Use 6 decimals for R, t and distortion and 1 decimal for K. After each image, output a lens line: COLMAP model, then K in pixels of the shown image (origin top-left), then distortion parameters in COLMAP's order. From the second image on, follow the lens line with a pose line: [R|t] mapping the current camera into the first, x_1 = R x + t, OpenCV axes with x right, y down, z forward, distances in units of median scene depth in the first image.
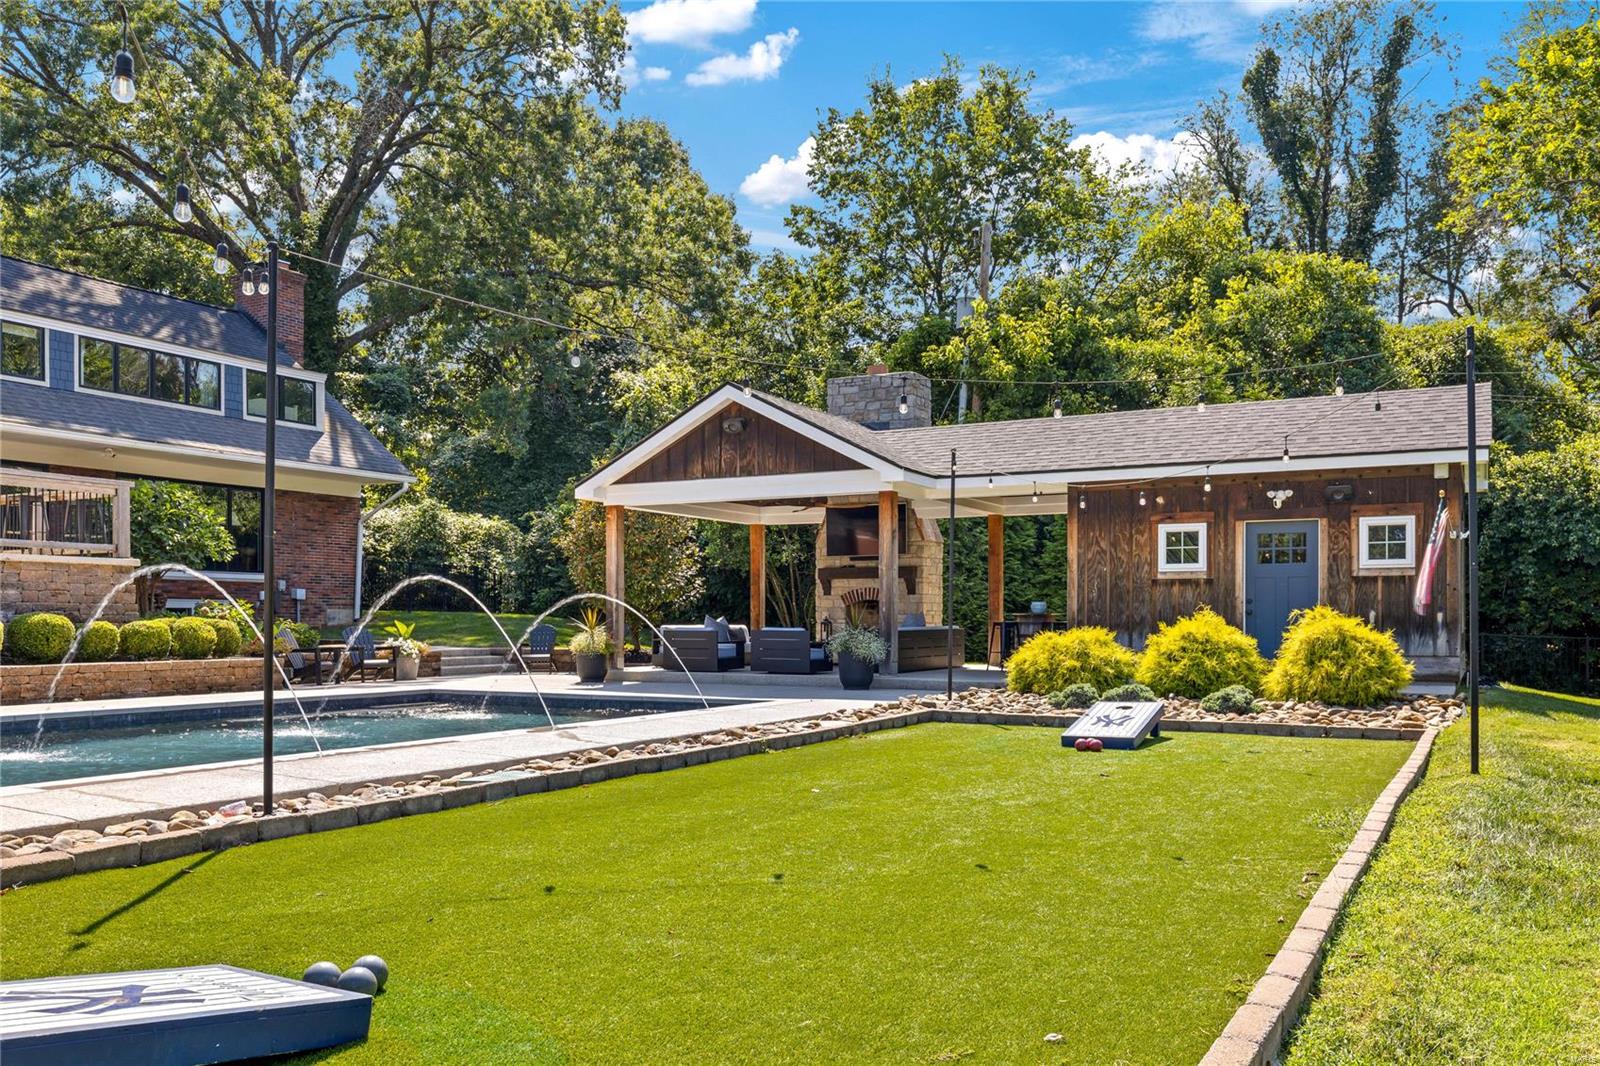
lens RADIAL K [[1263.4, 0, 904.5], [0, 1263.4, 537.0], [0, 0, 1]] dist [-0.001292, 0.004447]
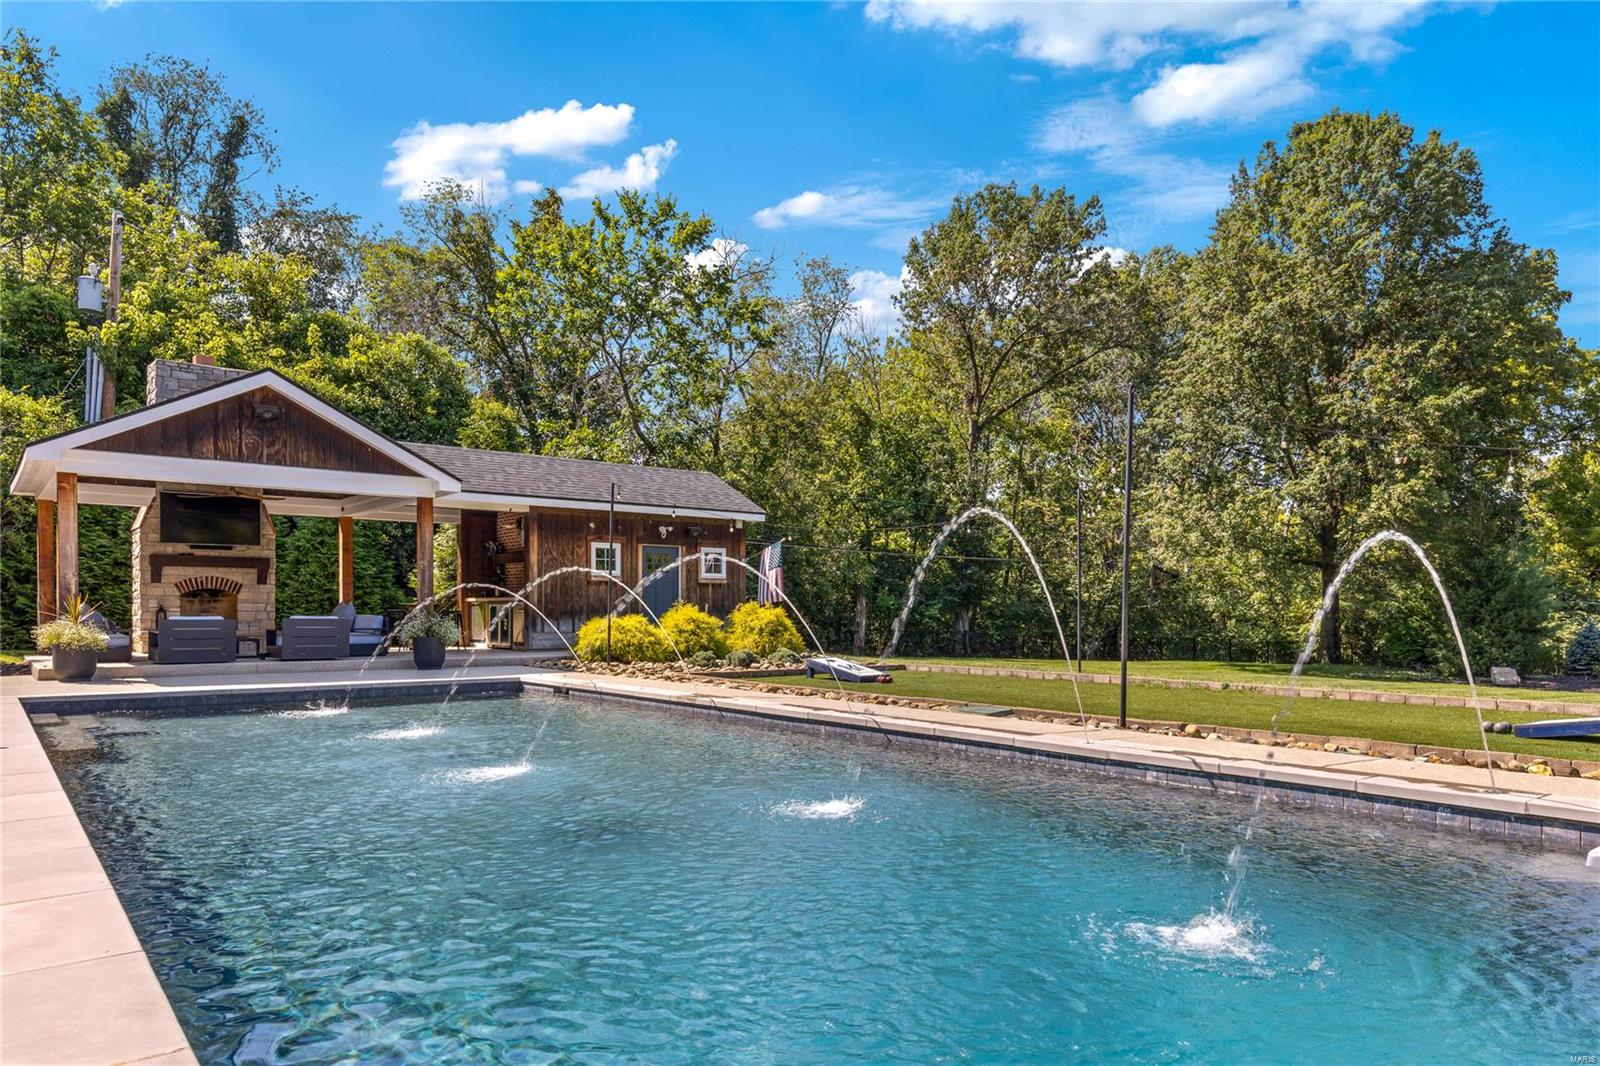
lens RADIAL K [[951.5, 0, 796.1], [0, 951.5, 611.7], [0, 0, 1]] dist [-0.018551, 0.001559]
pose [[0.453716, 0.001555, 0.891145, -0.654662], [-0.061604, 0.997661, 0.029624, 0.022607], [-0.889015, -0.068339, 0.452750, 0.301170]]
